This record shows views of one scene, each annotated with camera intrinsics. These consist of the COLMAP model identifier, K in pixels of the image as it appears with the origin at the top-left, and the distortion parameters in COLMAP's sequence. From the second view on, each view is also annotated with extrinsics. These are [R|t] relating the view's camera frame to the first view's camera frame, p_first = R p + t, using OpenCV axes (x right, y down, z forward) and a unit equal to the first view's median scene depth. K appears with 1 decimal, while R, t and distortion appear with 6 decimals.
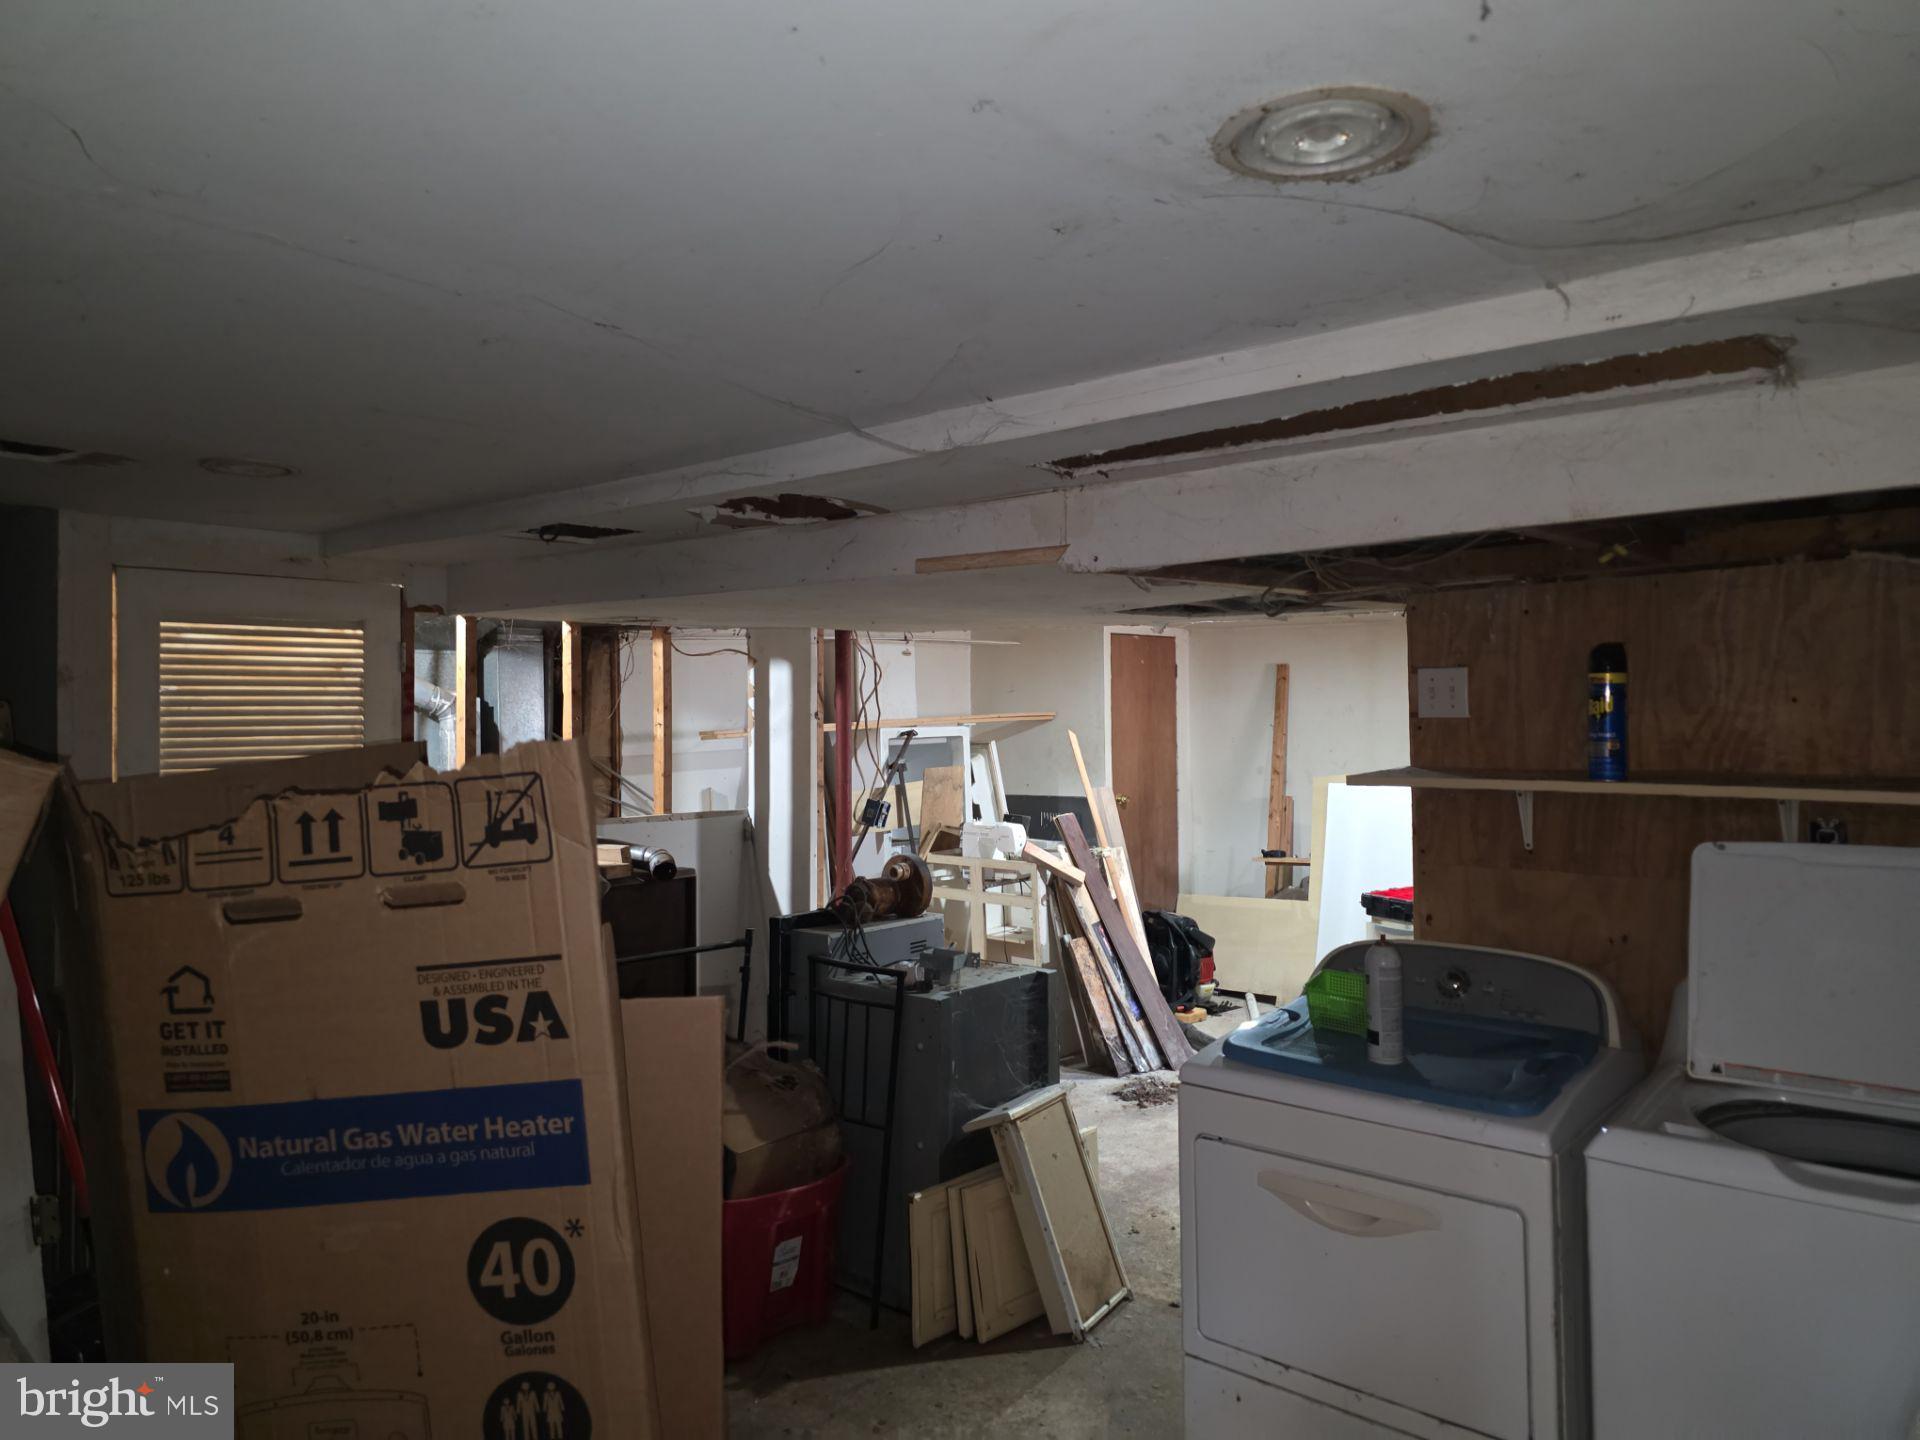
lens RADIAL K [[1296.0, 0, 946.5], [0, 1296.0, 697.6], [0, 0, 1]] dist [0.073425, -0.063758]
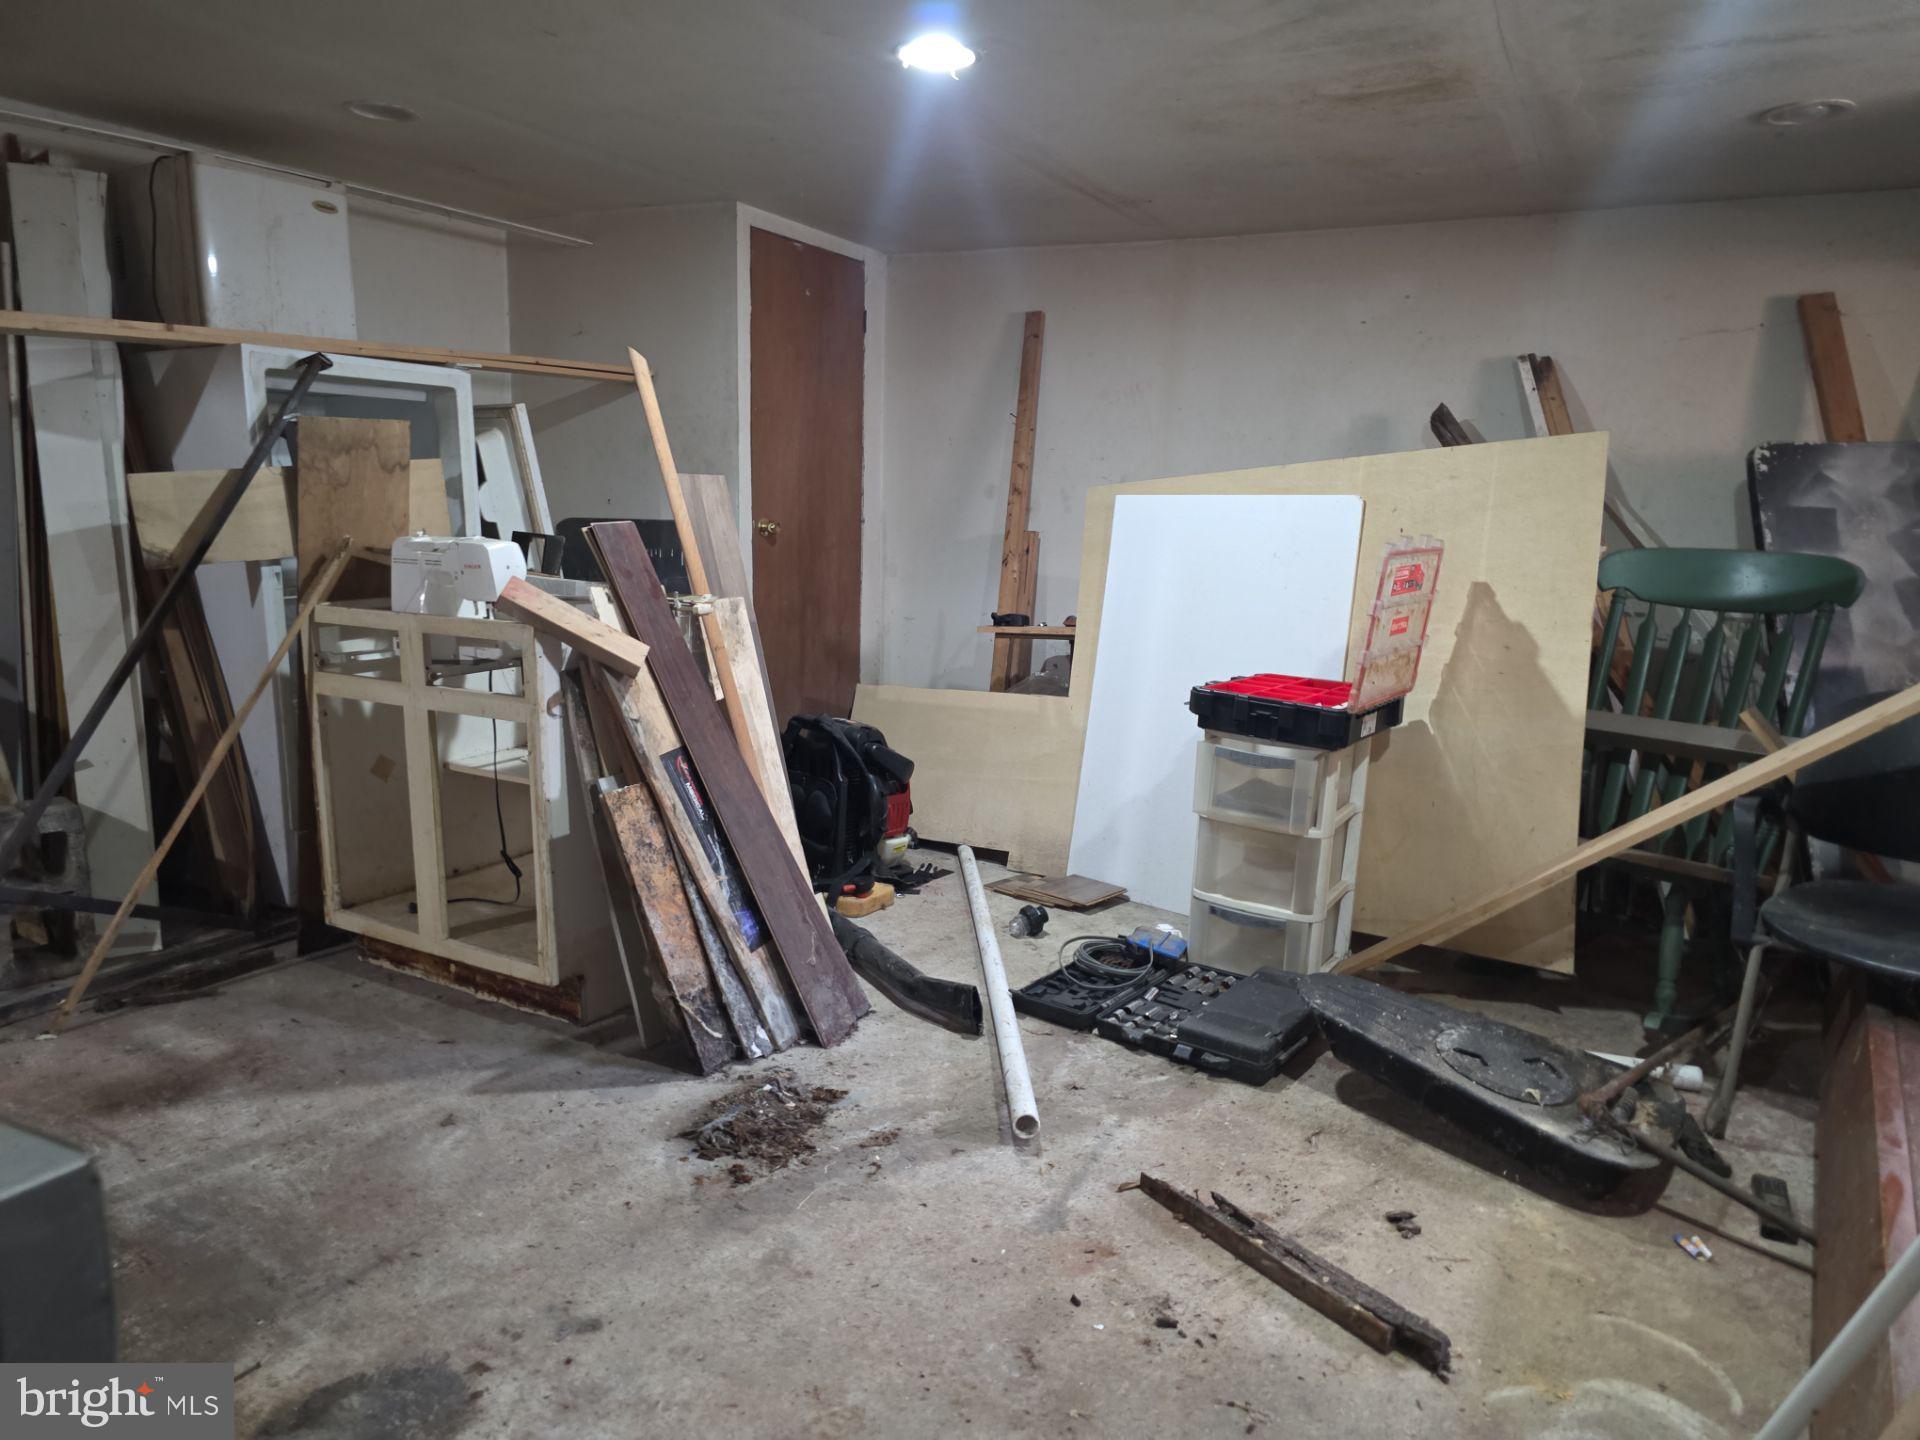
lens RADIAL K [[1296.0, 0, 946.5], [0, 1296.0, 697.6], [0, 0, 1]] dist [0.073425, -0.063758]
pose [[0.973928, -0.003036, 0.226839, 0.091596], [-0.034972, 0.985948, 0.163348, 0.063488], [-0.224147, -0.167023, 0.960136, 0.457870]]
